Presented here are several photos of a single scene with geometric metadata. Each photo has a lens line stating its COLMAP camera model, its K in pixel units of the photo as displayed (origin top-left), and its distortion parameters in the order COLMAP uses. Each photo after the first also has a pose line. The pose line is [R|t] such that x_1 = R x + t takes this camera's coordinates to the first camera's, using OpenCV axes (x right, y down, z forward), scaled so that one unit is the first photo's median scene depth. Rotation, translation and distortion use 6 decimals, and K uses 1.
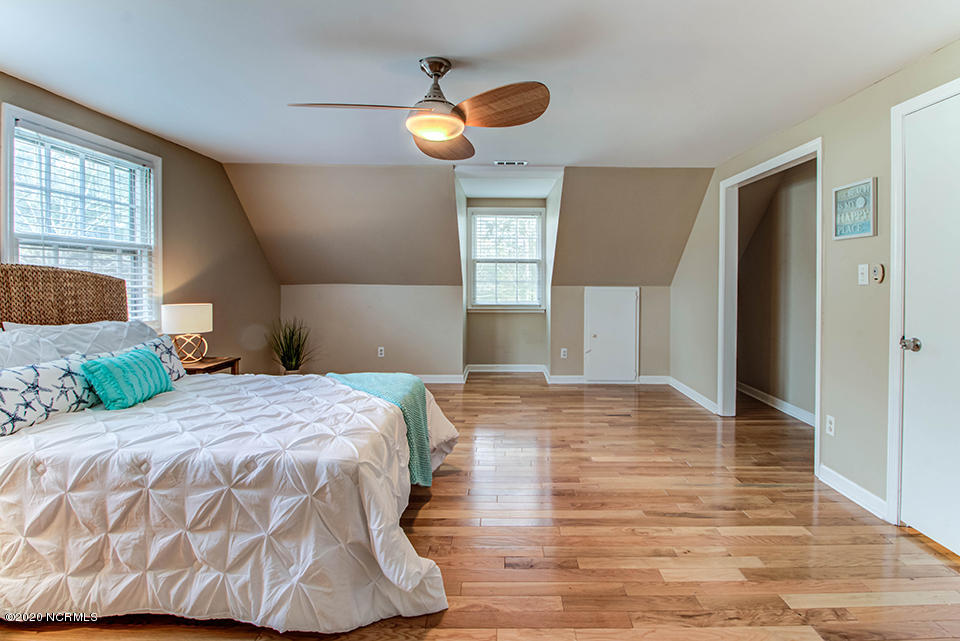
lens RADIAL K [[459.4, 0, 493.7], [0, 459.4, 279.7], [0, 0, 1]] dist [-0.010250, -0.001044]
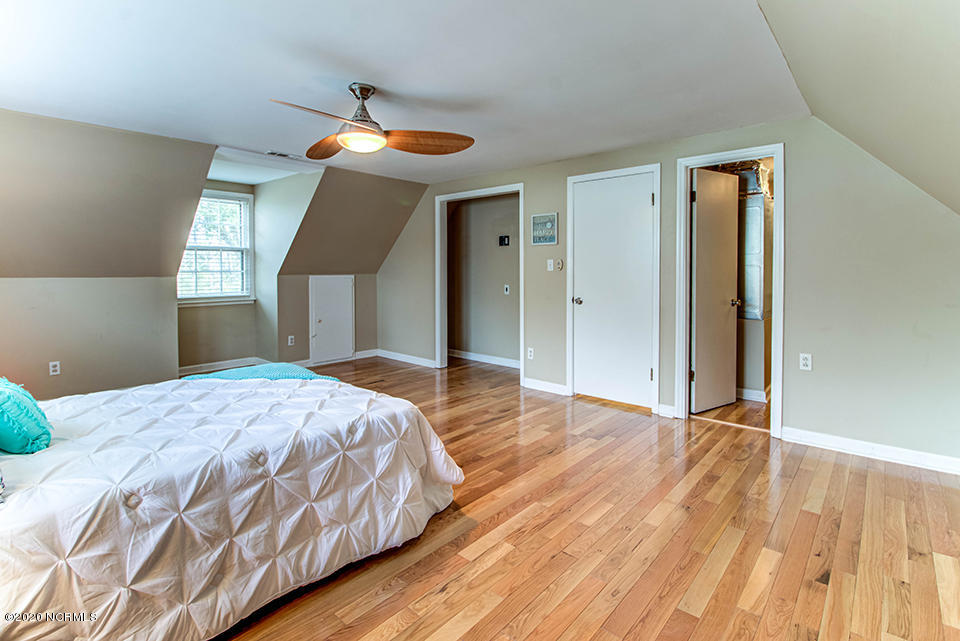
lens RADIAL K [[463.7, 0, 480.4], [0, 463.7, 269.1], [0, 0, 1]] dist [0.000035, 0.000180]
pose [[0.669581, -0.006738, 0.742709, -1.197716], [0.004759, 0.999977, 0.004782, -0.010183], [-0.742724, 0.000333, 0.669598, -0.041912]]
